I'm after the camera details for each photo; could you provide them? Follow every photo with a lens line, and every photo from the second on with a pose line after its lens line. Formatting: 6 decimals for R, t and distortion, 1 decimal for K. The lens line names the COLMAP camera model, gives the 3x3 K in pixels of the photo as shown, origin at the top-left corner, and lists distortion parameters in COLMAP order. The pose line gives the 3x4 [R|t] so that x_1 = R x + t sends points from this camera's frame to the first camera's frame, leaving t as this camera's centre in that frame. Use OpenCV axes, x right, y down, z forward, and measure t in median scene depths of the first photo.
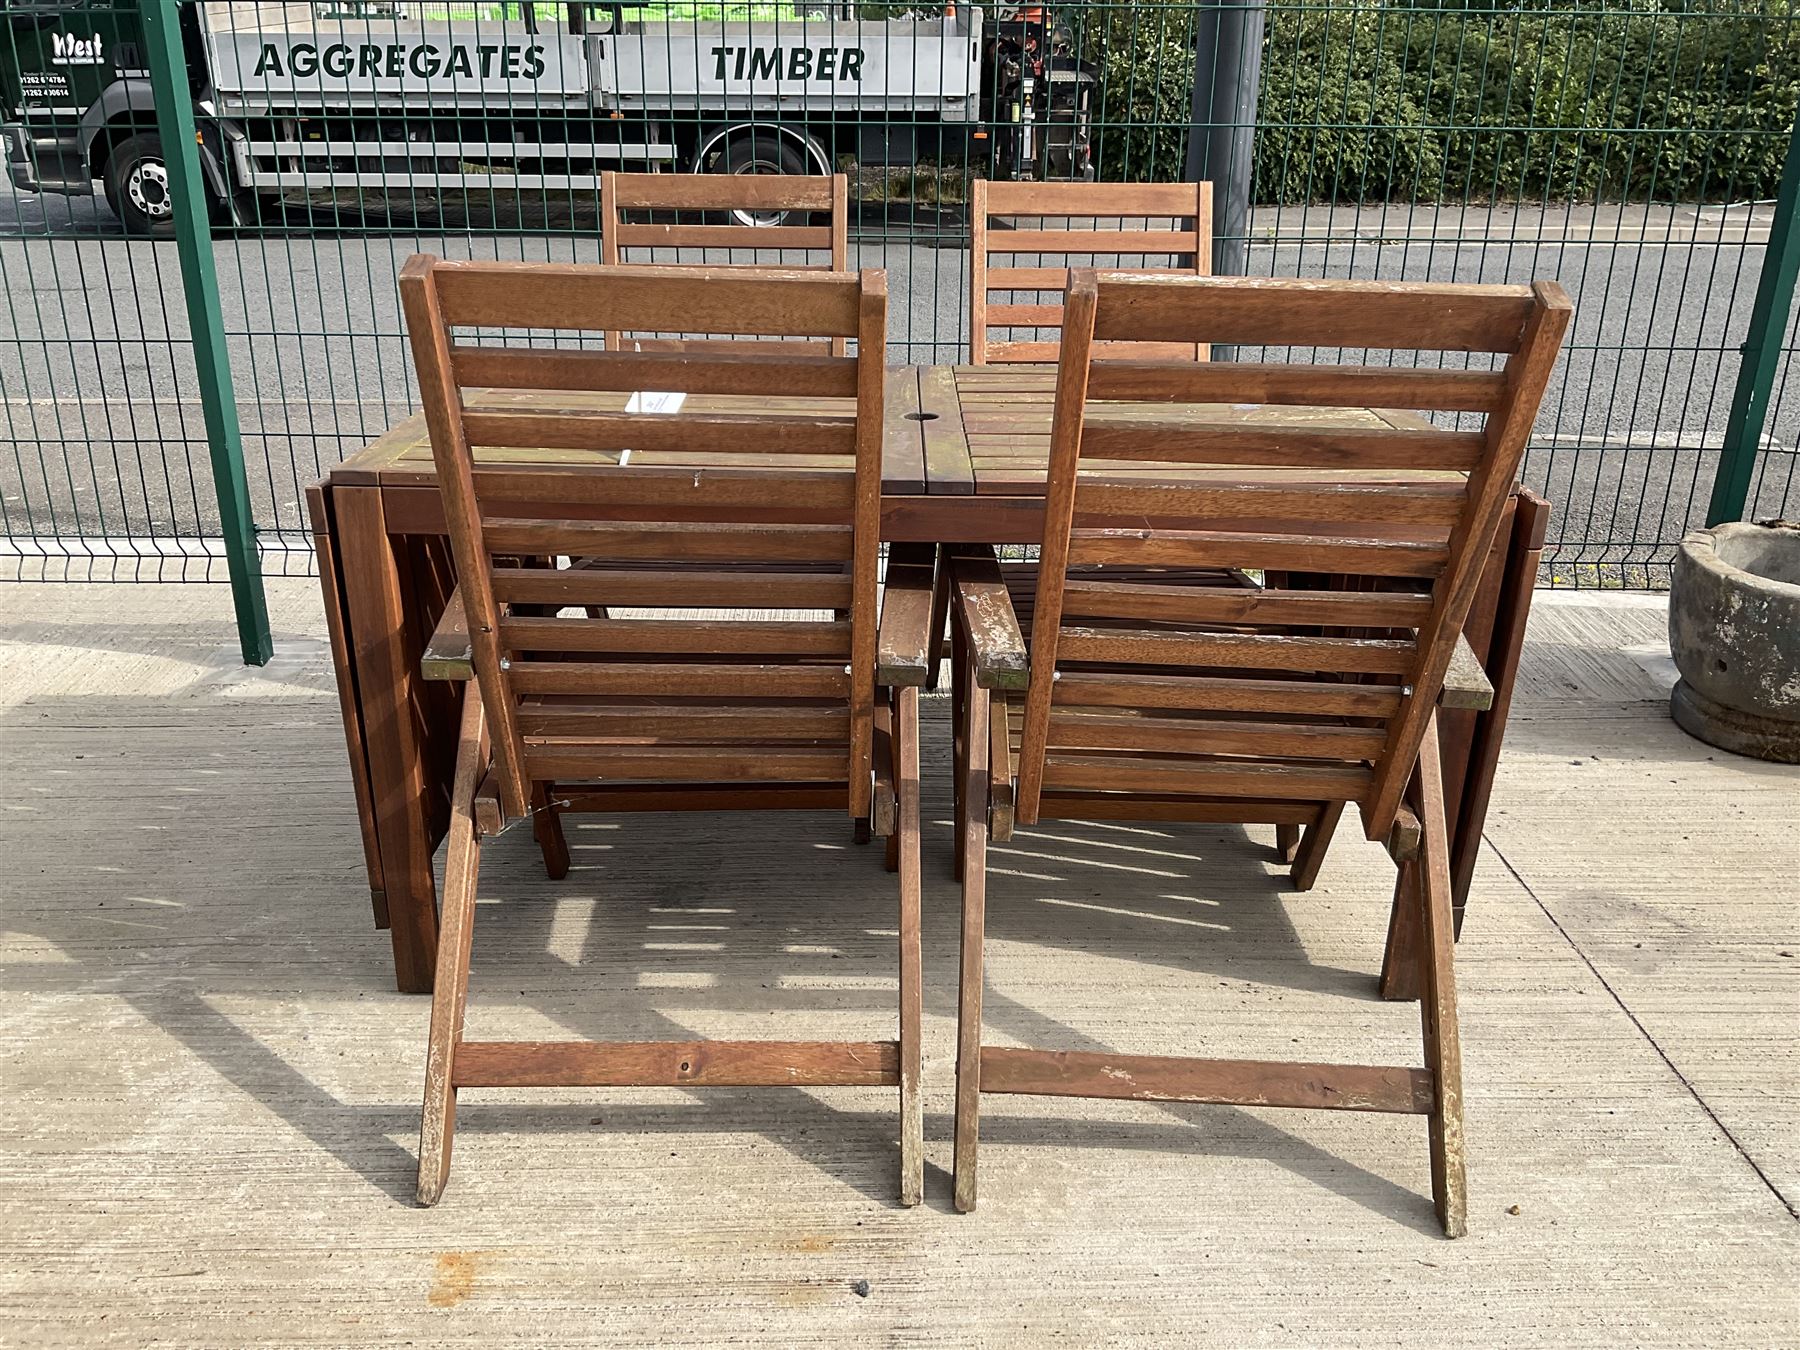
lens RADIAL K [[1493.3, 0, 904.0], [0, 1493.3, 688.3], [0, 0, 1]] dist [0.043514, -0.081733]
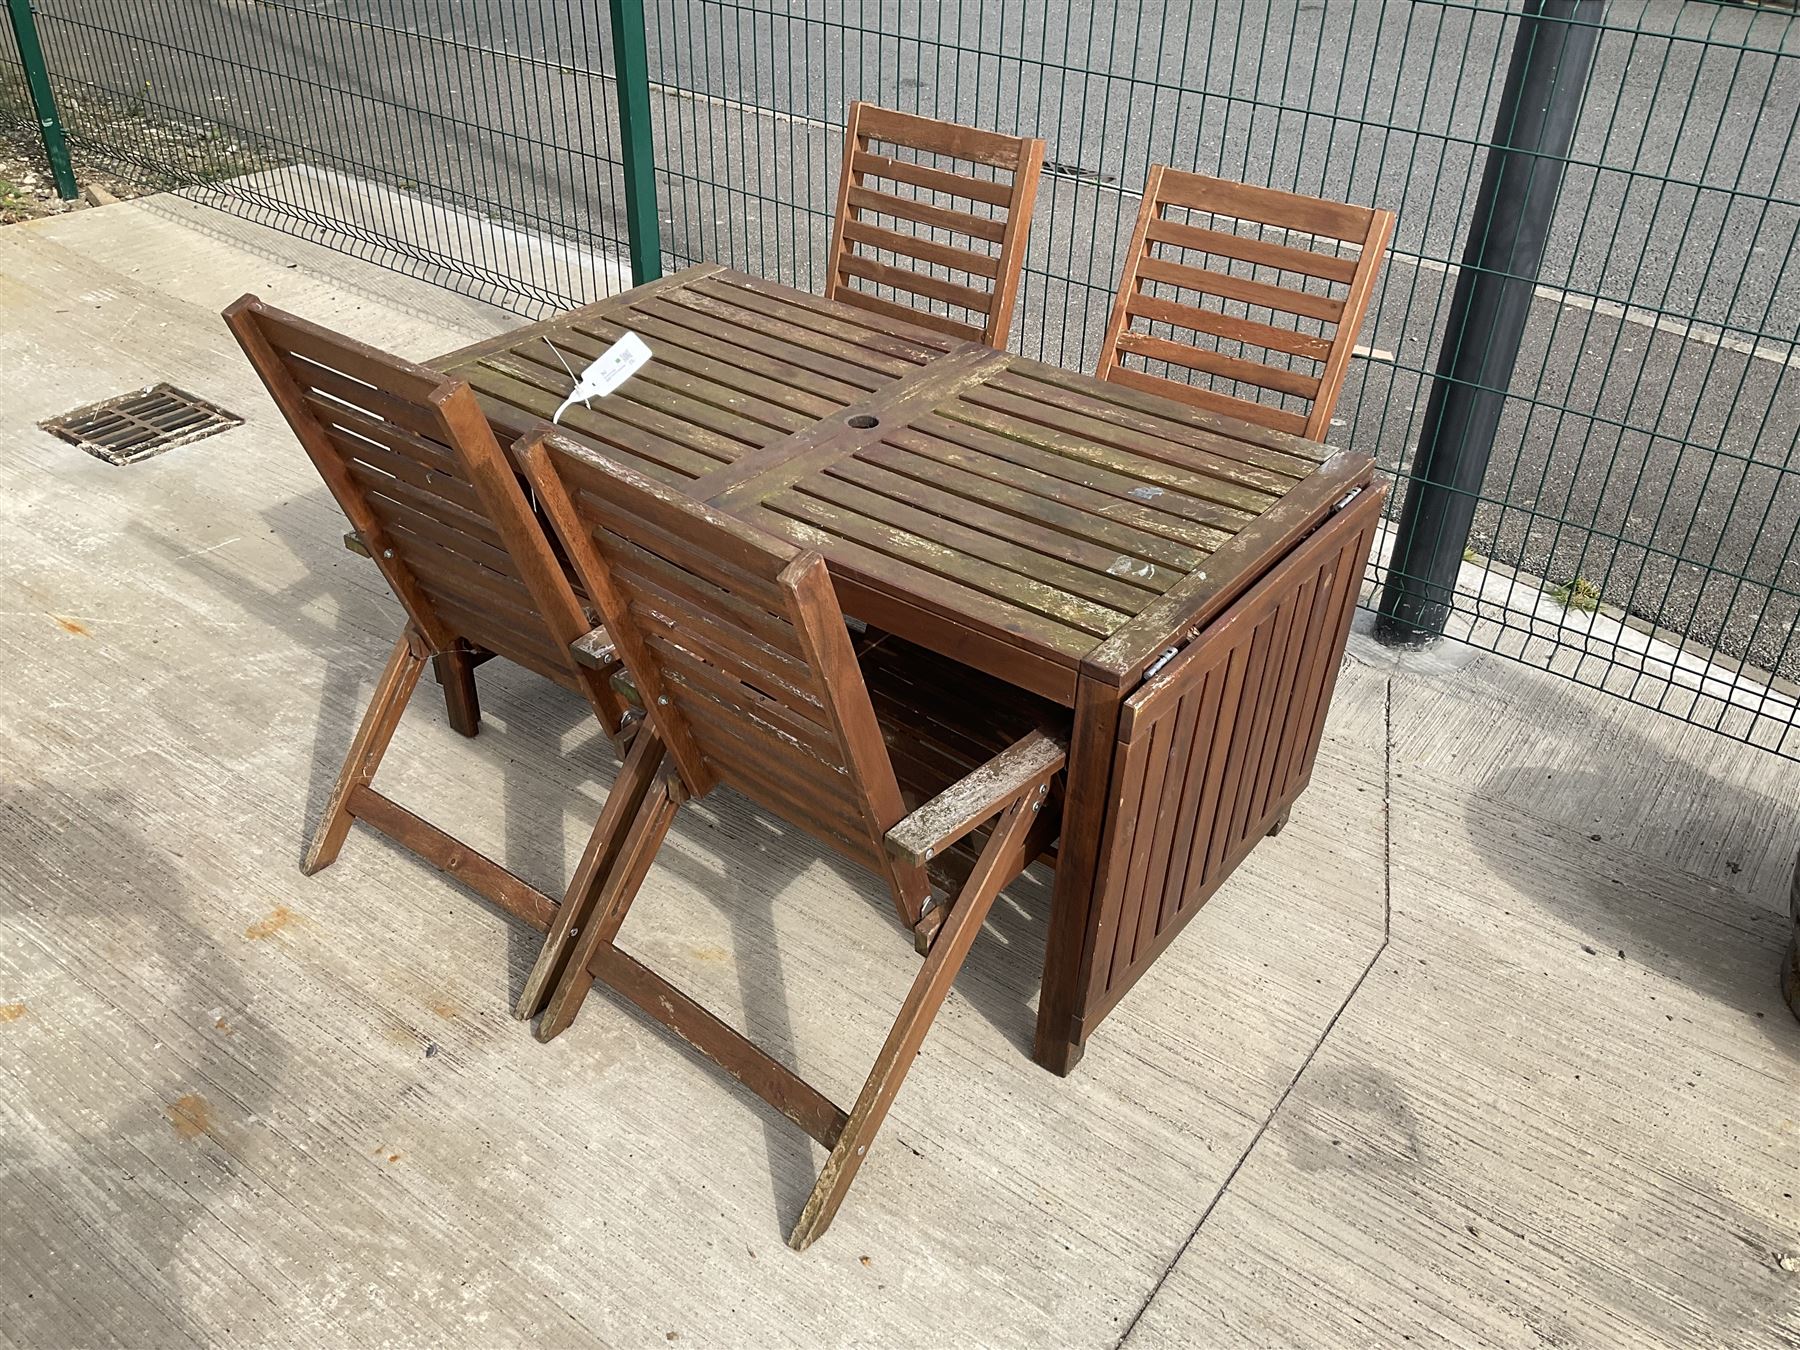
lens RADIAL K [[1494.5, 0, 898.3], [0, 1494.5, 679.5], [0, 0, 1]] dist [0.060493, -0.116311]
pose [[0.791763, 0.348880, -0.501392, 0.742759], [-0.242500, 0.932914, 0.266204, -0.343504], [0.560629, -0.089183, 0.823250, 0.071914]]
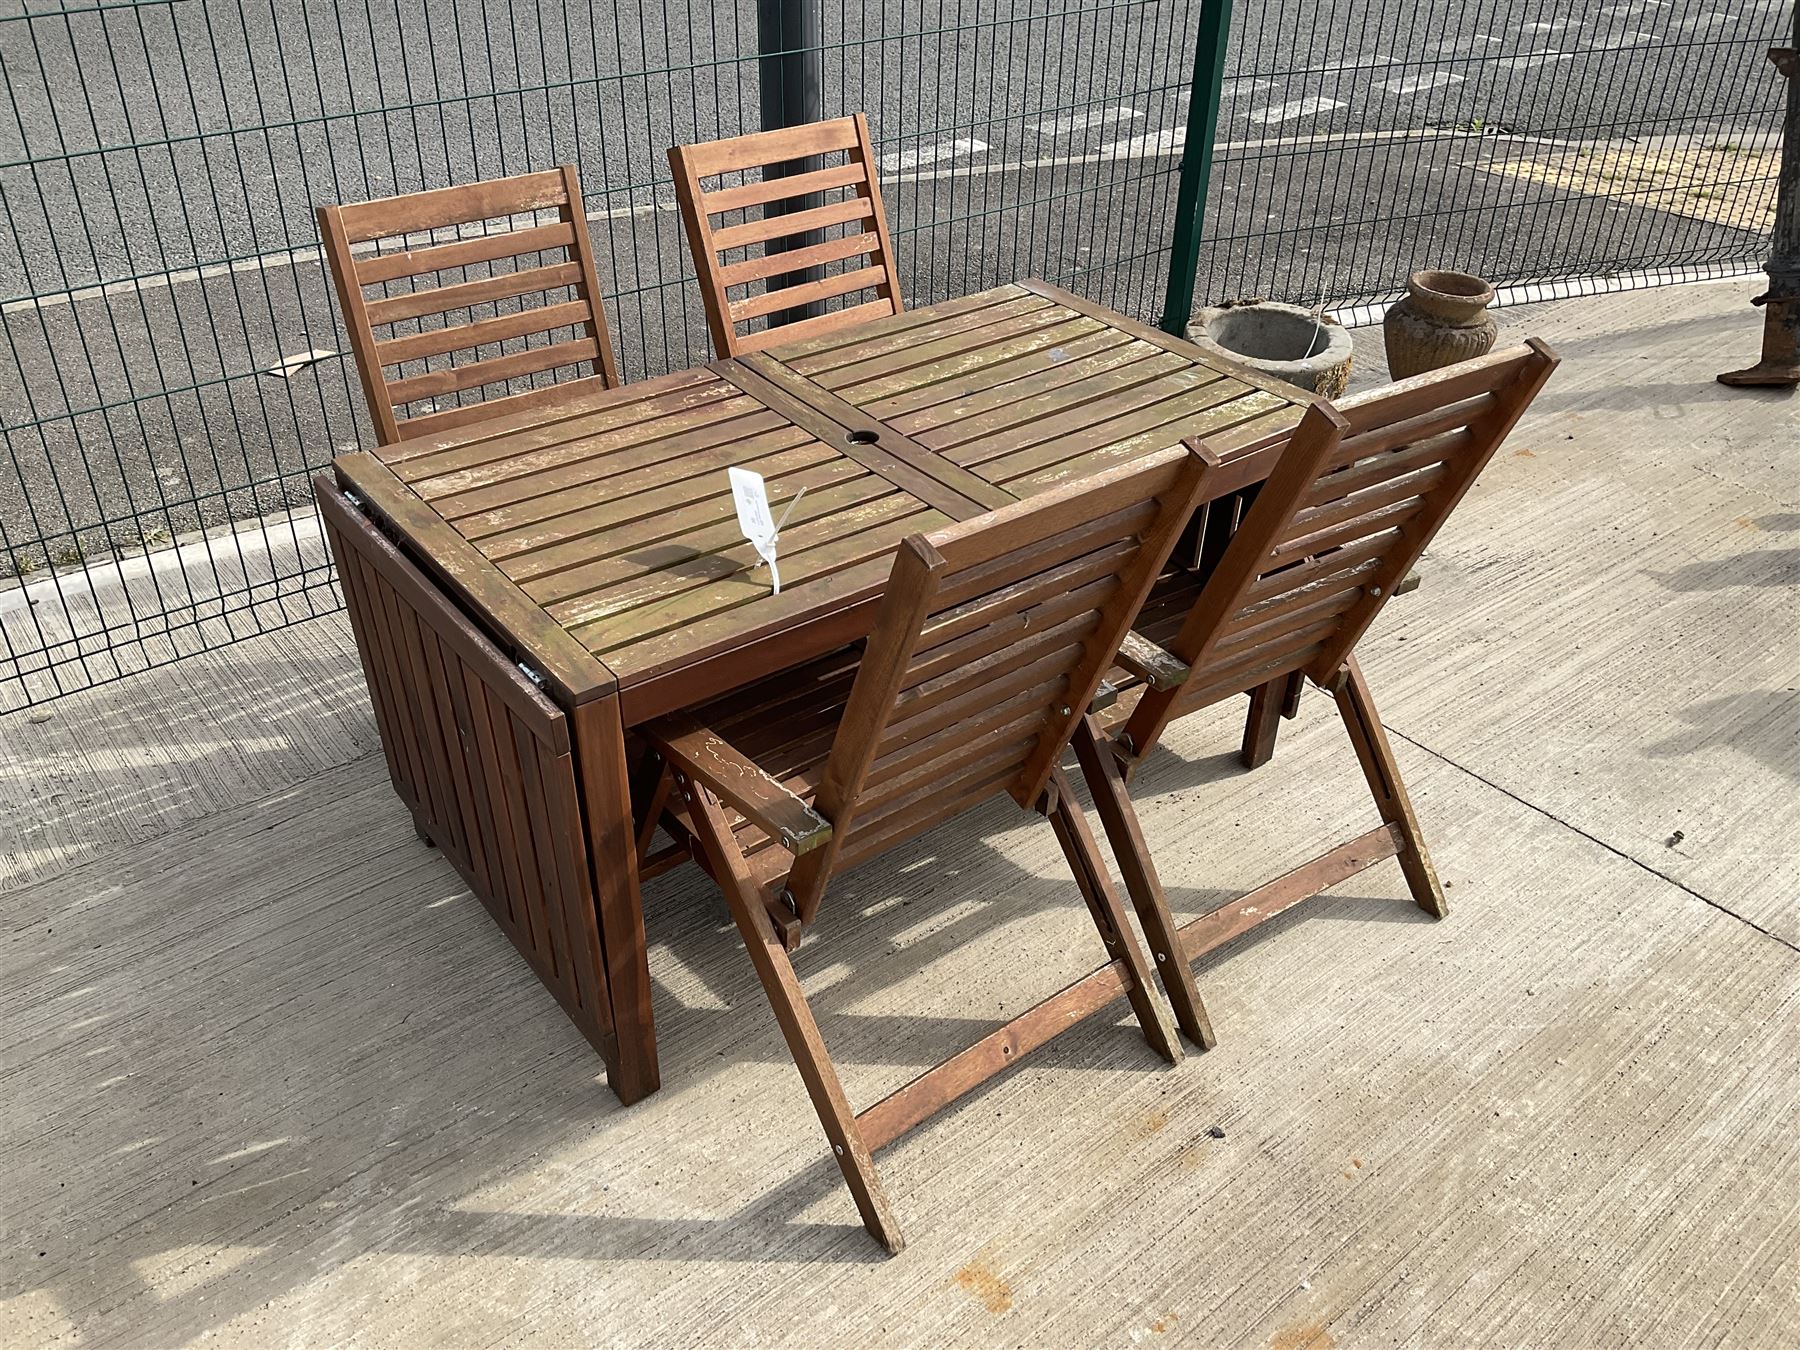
lens RADIAL K [[1494.5, 0, 898.3], [0, 1494.5, 679.5], [0, 0, 1]] dist [0.060493, -0.116311]
pose [[0.797445, -0.337438, 0.500217, -0.651386], [0.221738, 0.934886, 0.277165, -0.352674], [-0.561172, -0.110107, 0.820343, 0.057411]]
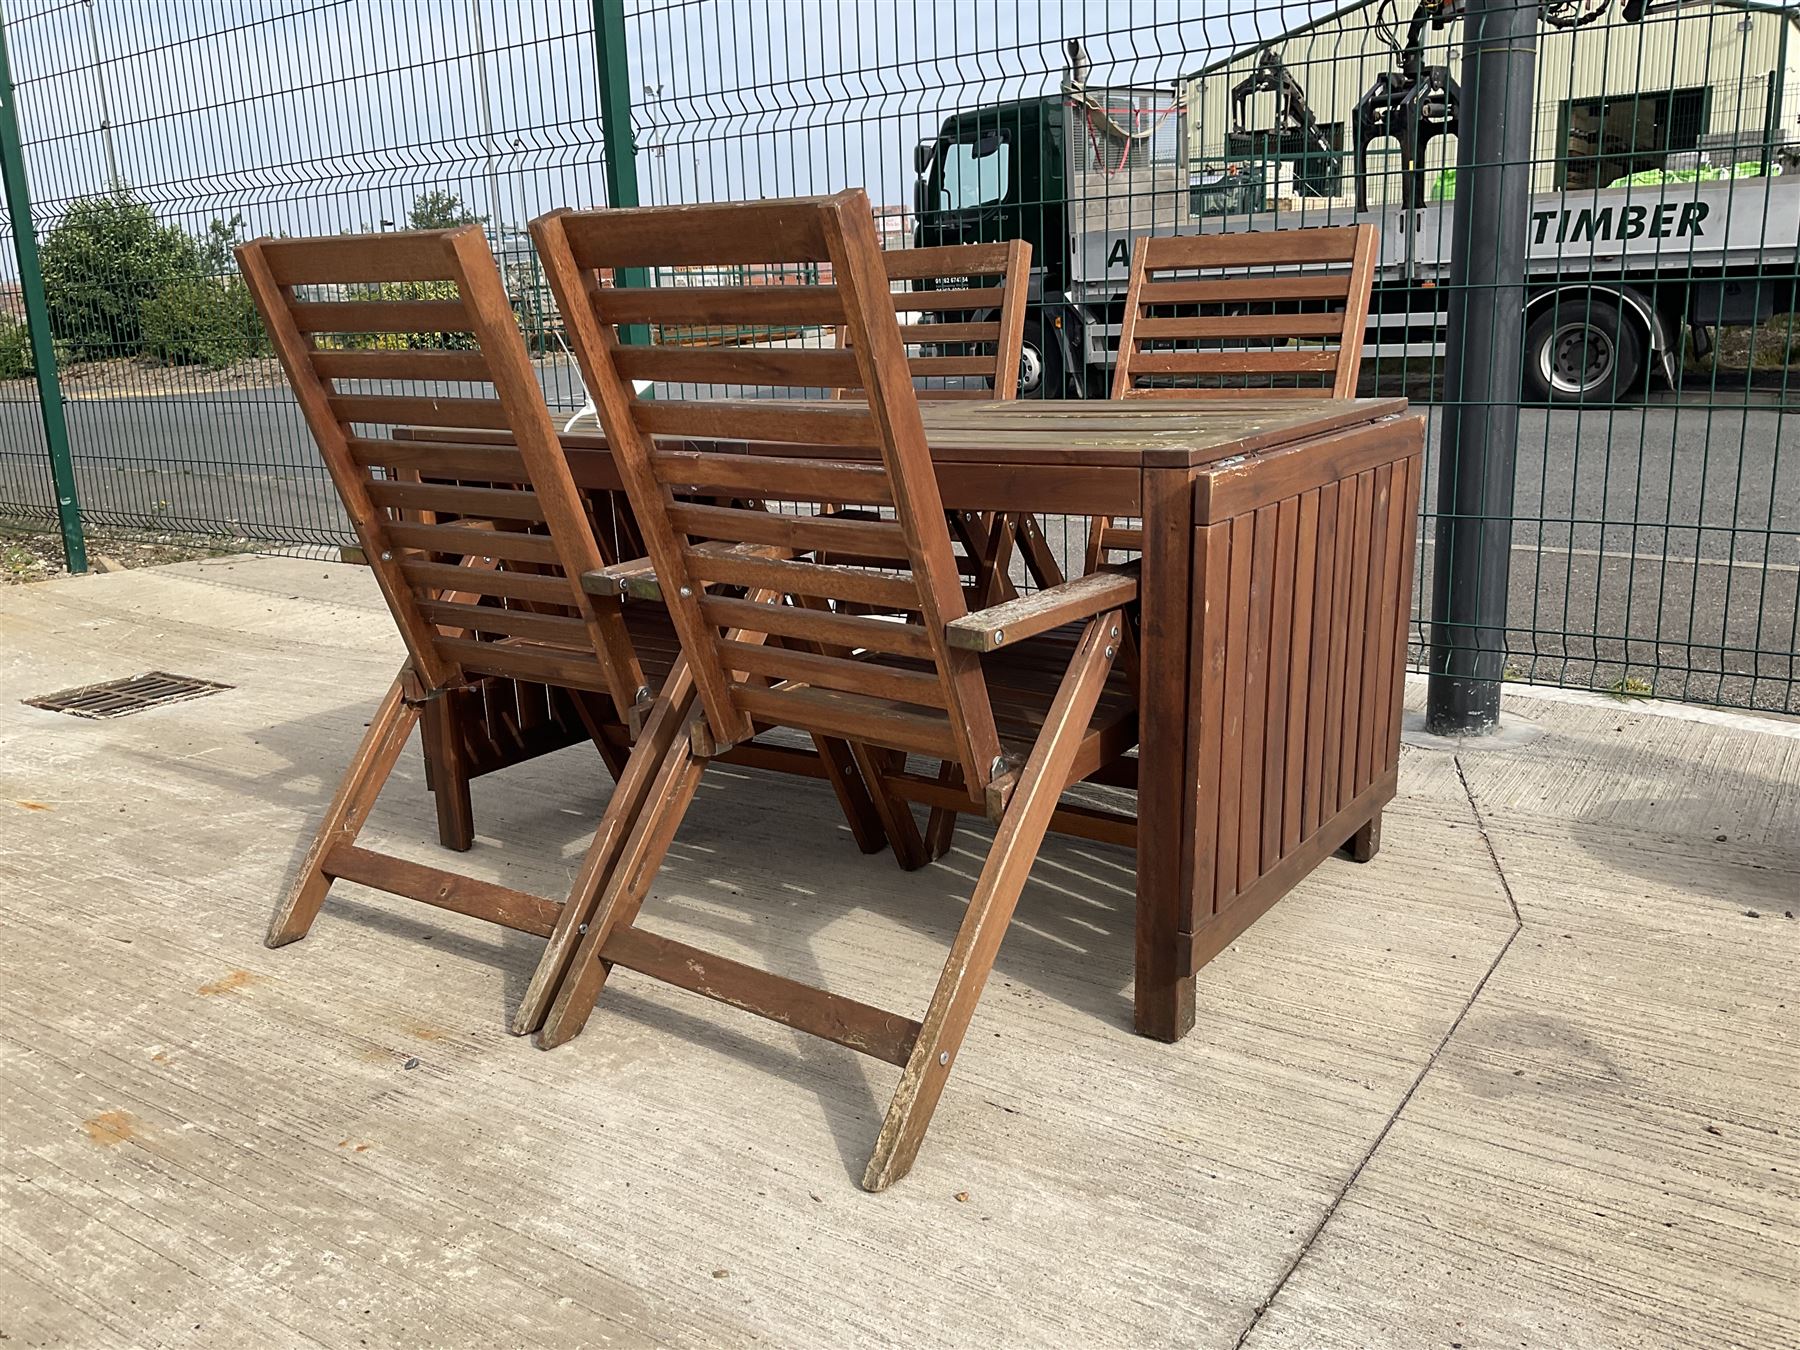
lens RADIAL K [[1501.4, 0, 900.0], [0, 1501.4, 675.0], [0, 0, 1]] dist [0.034943, -0.068893]
pose [[0.813222, 0.099954, -0.573306, 0.755665], [-0.176298, 0.981161, -0.079013, 0.097268], [0.554607, 0.165328, 0.815523, 0.147299]]
